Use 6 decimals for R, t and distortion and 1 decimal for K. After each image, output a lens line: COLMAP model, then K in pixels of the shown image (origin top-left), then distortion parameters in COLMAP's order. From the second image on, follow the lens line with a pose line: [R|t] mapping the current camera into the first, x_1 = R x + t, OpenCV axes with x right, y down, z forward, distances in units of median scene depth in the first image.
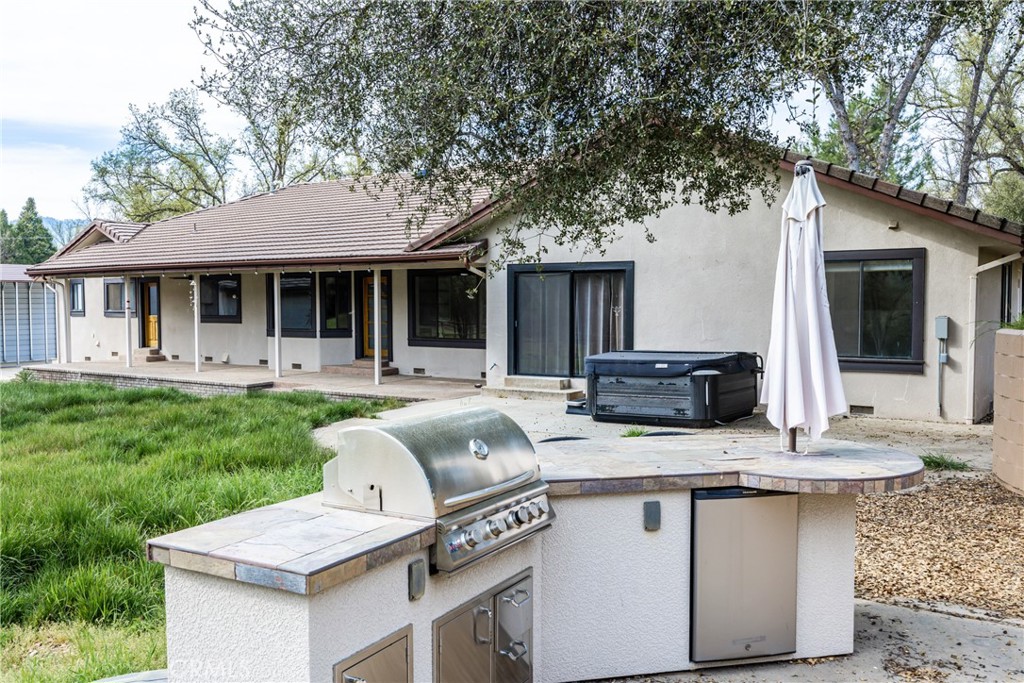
lens RADIAL K [[882.4, 0, 512.0], [0, 882.4, 341.5], [0, 0, 1]] dist [-0.006523, -0.004932]
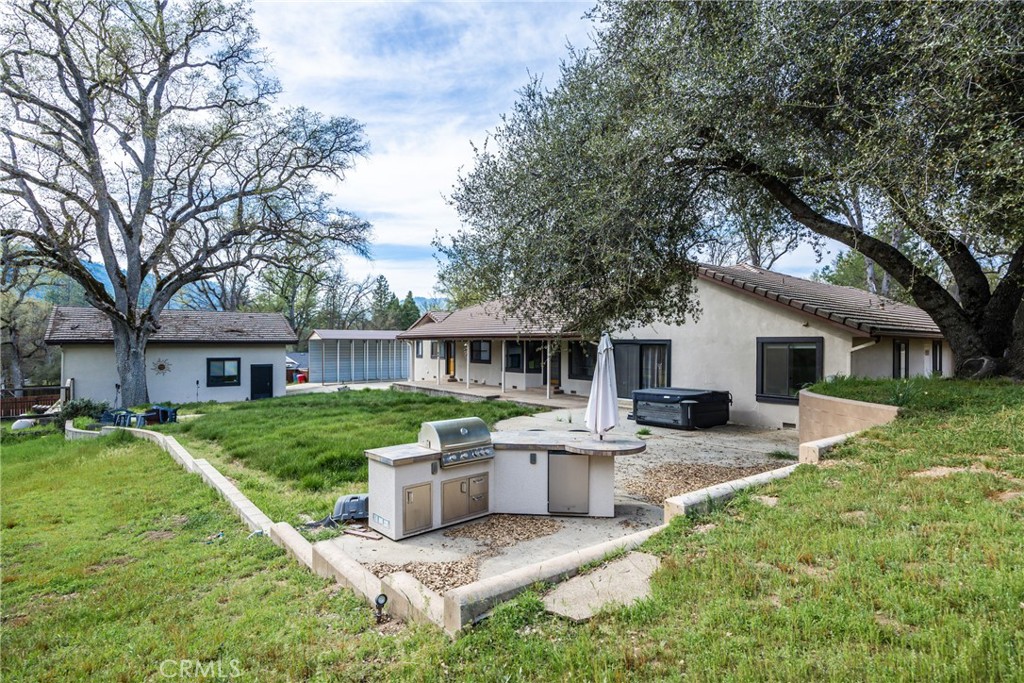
lens RADIAL K [[533.7, 0, 512.0], [0, 533.7, 341.5], [0, 0, 1]] dist [-0.000270, -0.000035]
pose [[0.950197, 0.005245, -0.311607, 0.197745], [-0.020404, 0.998760, -0.045406, -0.032388], [0.310983, 0.049502, 0.949126, -0.217414]]
